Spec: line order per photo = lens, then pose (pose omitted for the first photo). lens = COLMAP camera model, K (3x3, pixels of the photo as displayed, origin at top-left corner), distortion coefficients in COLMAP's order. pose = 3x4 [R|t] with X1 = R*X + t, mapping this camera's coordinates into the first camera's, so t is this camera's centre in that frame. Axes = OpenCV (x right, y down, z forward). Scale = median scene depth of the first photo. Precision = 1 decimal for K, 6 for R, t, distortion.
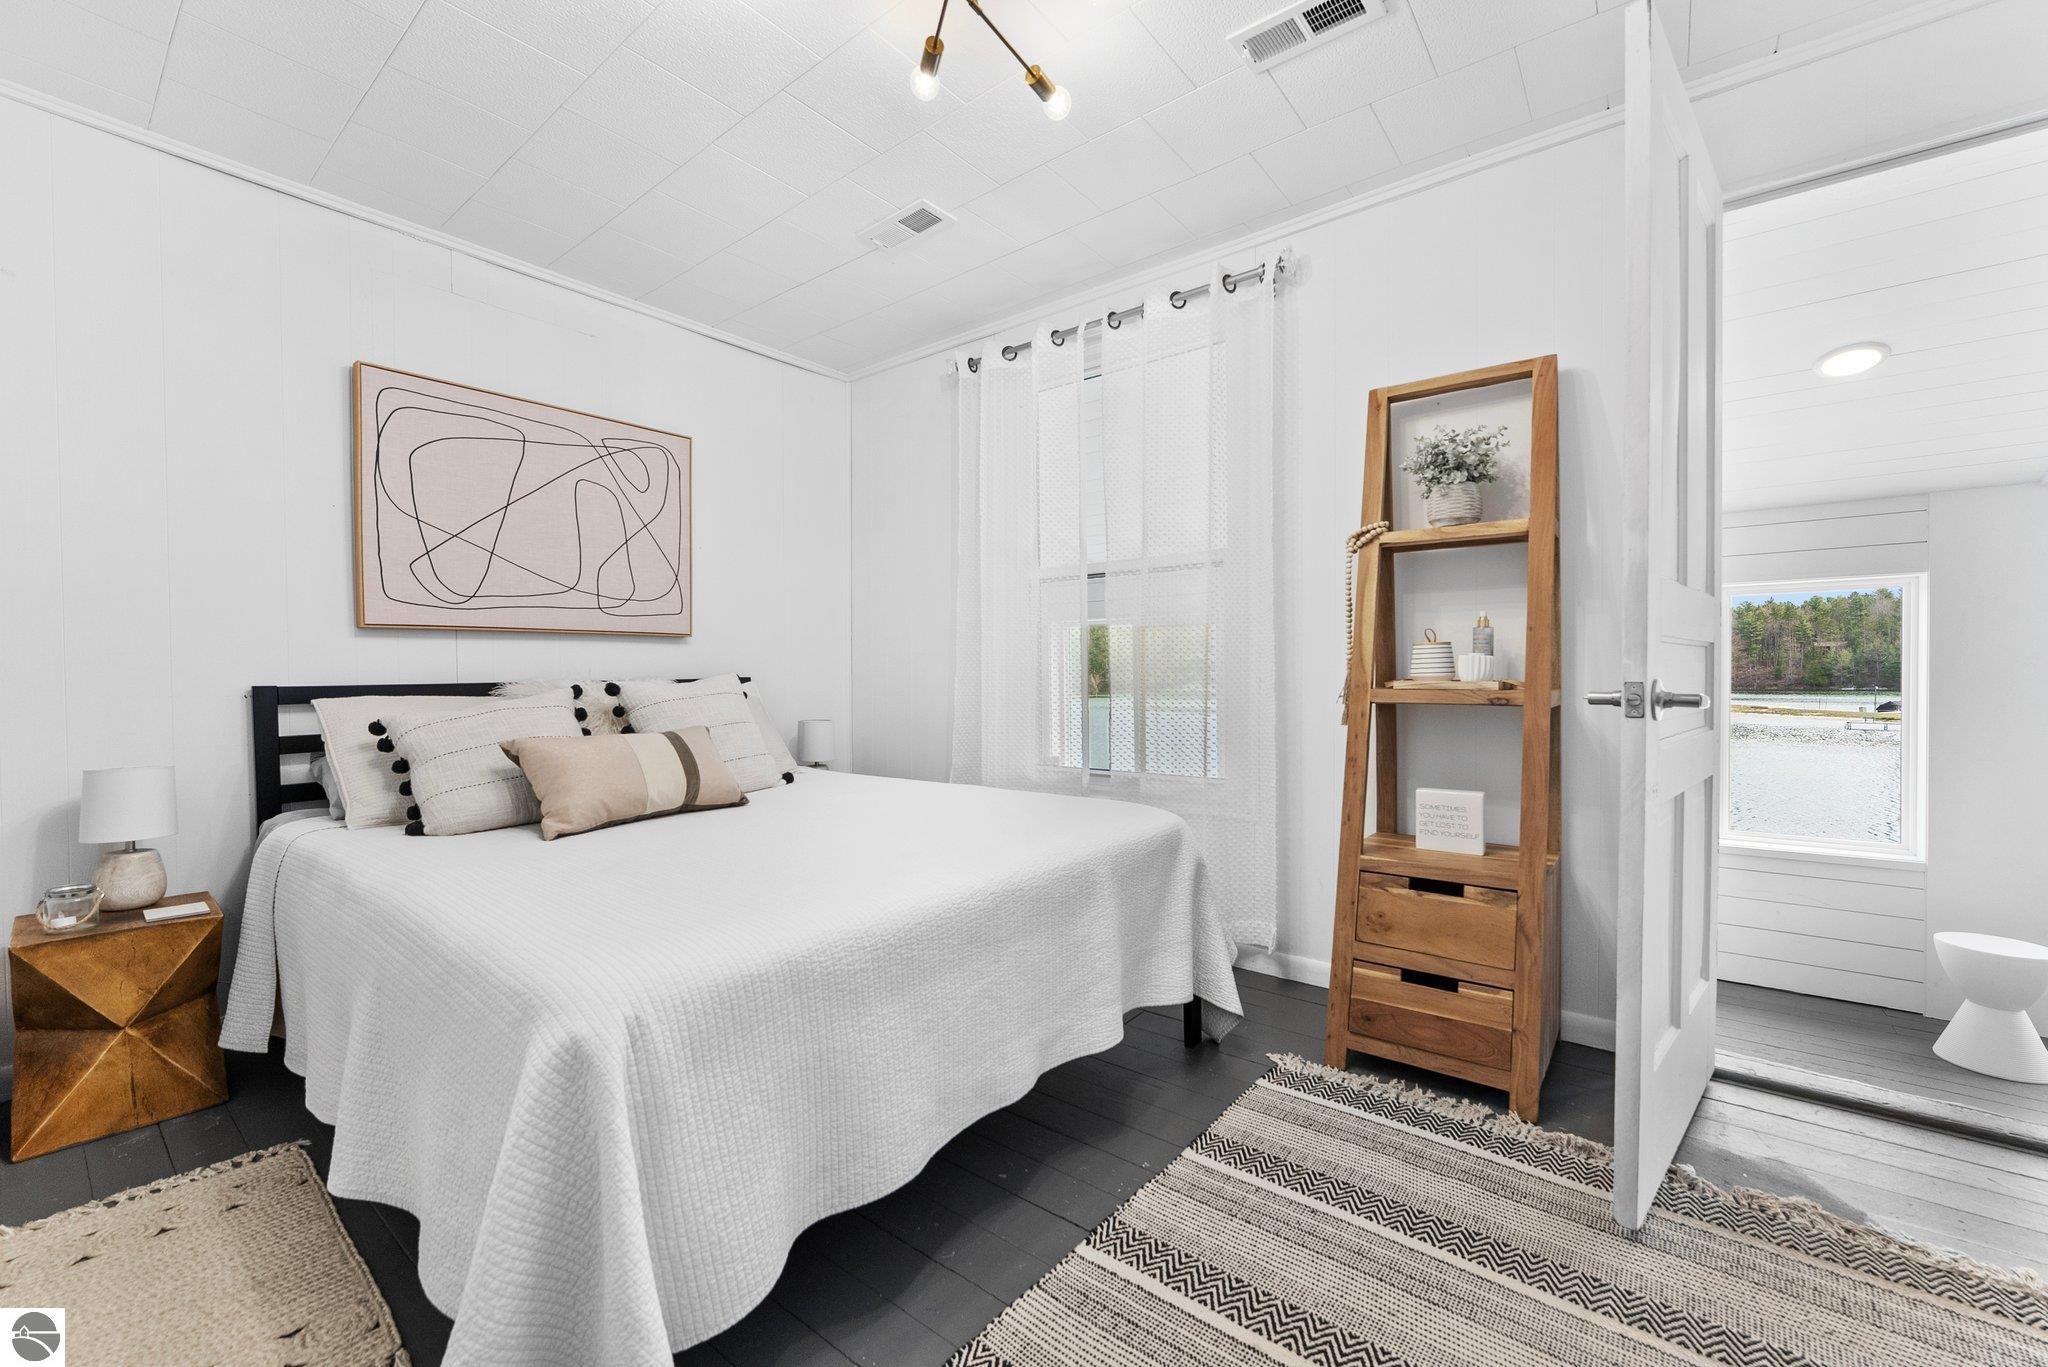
lens RADIAL K [[827.4, 0, 1028.9], [0, 827.4, 692.0], [0, 0, 1]] dist [-0.011279, 0.002269]
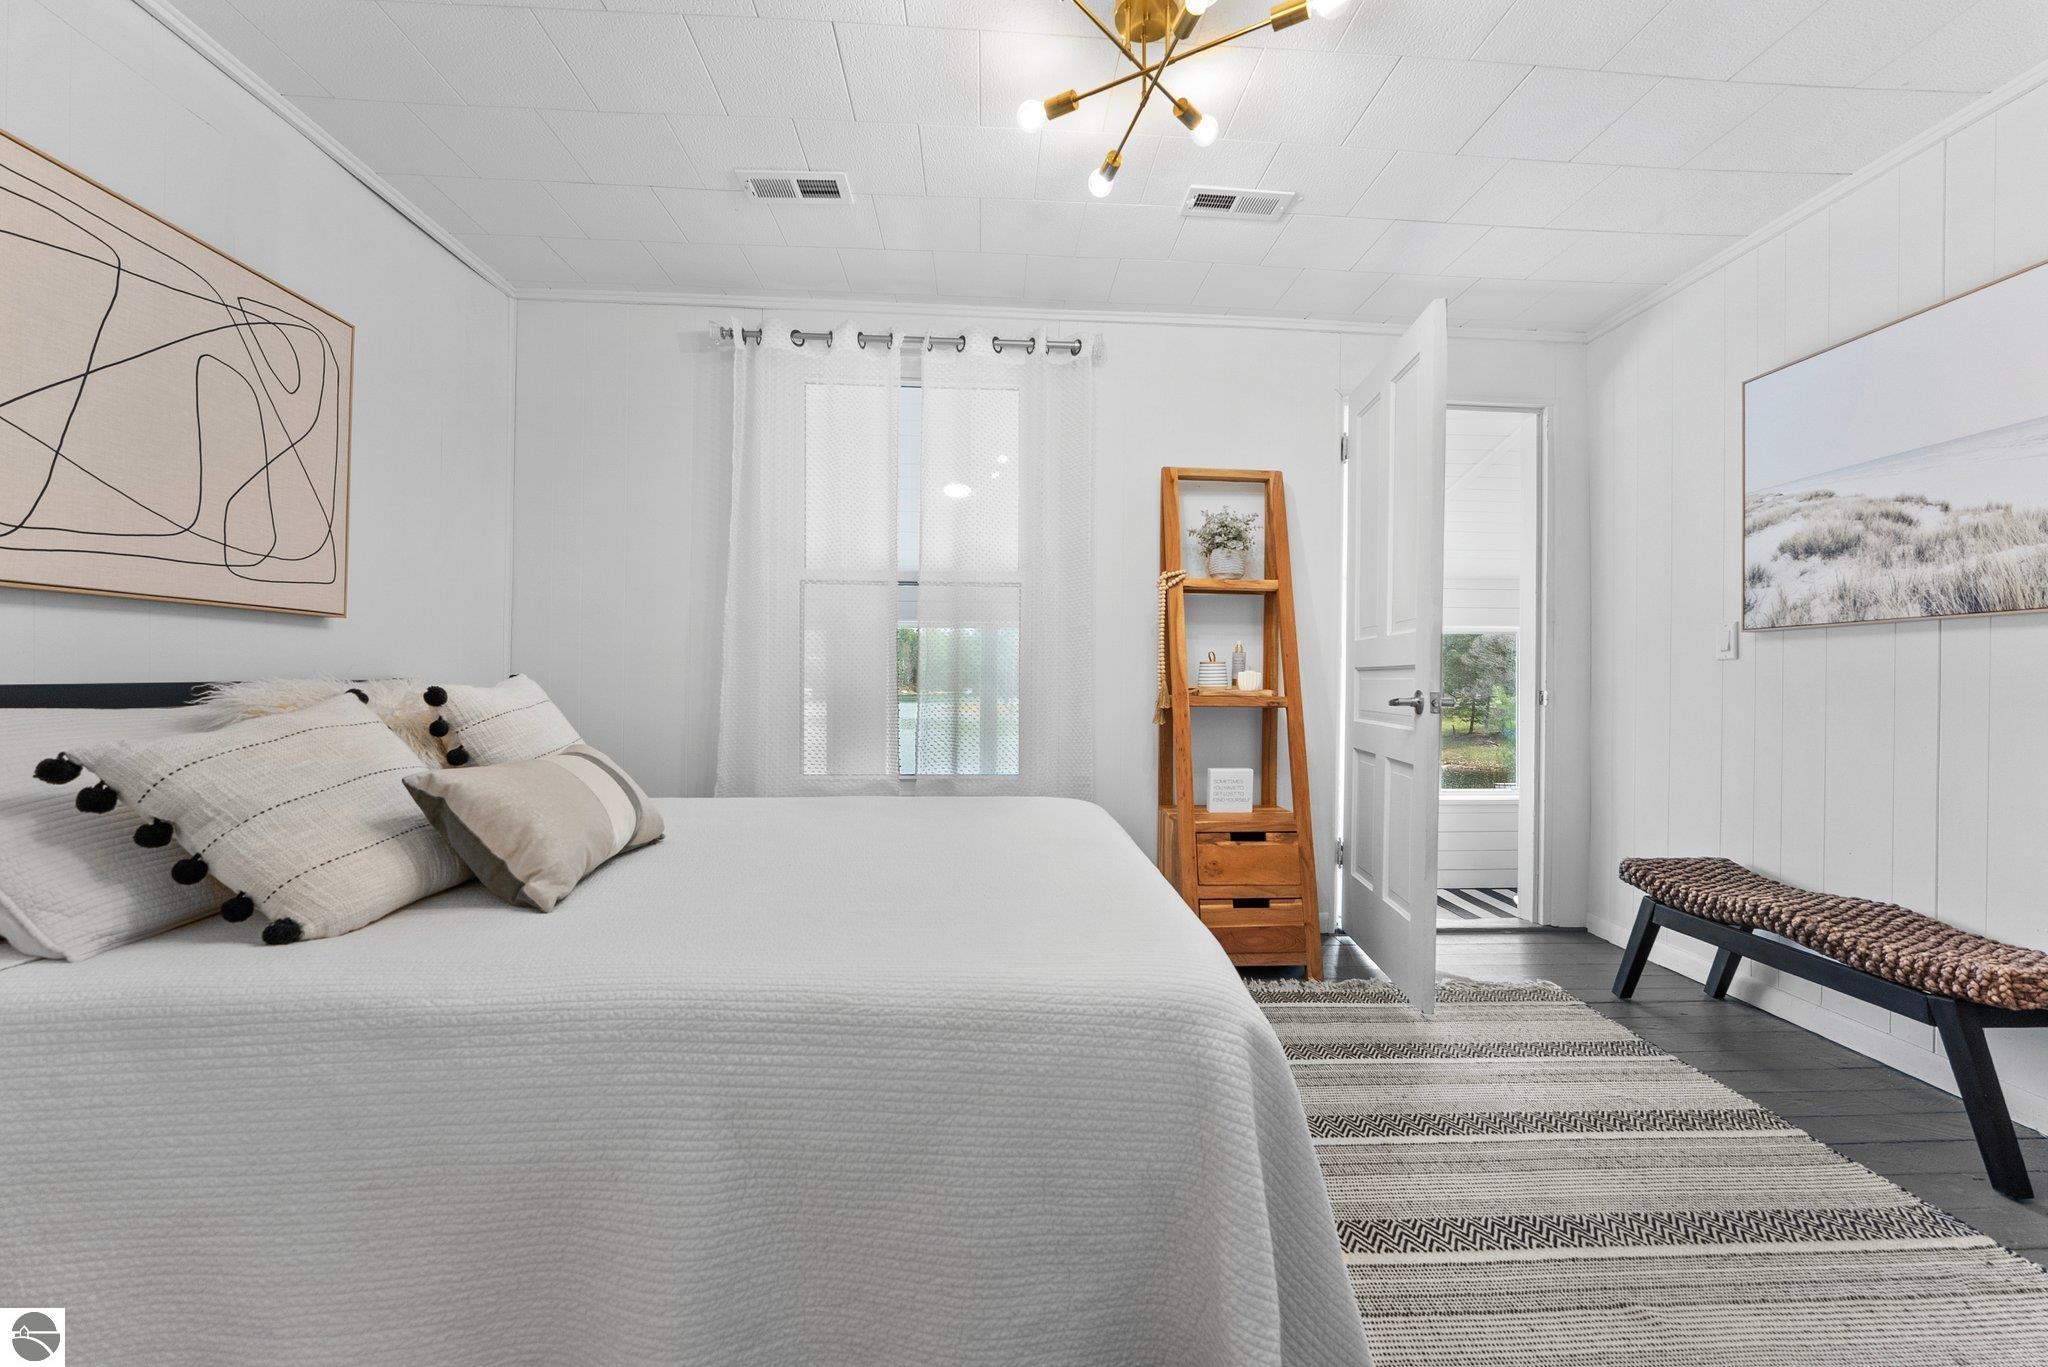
lens RADIAL K [[827.4, 0, 1036.6], [0, 827.4, 695.6], [0, 0, 1]] dist [-0.011279, 0.002269]
pose [[0.744214, 0.000065, 0.667941, -0.586446], [0.000421, 1.000000, -0.000567, -0.003167], [-0.667941, 0.000704, 0.744214, 0.156801]]
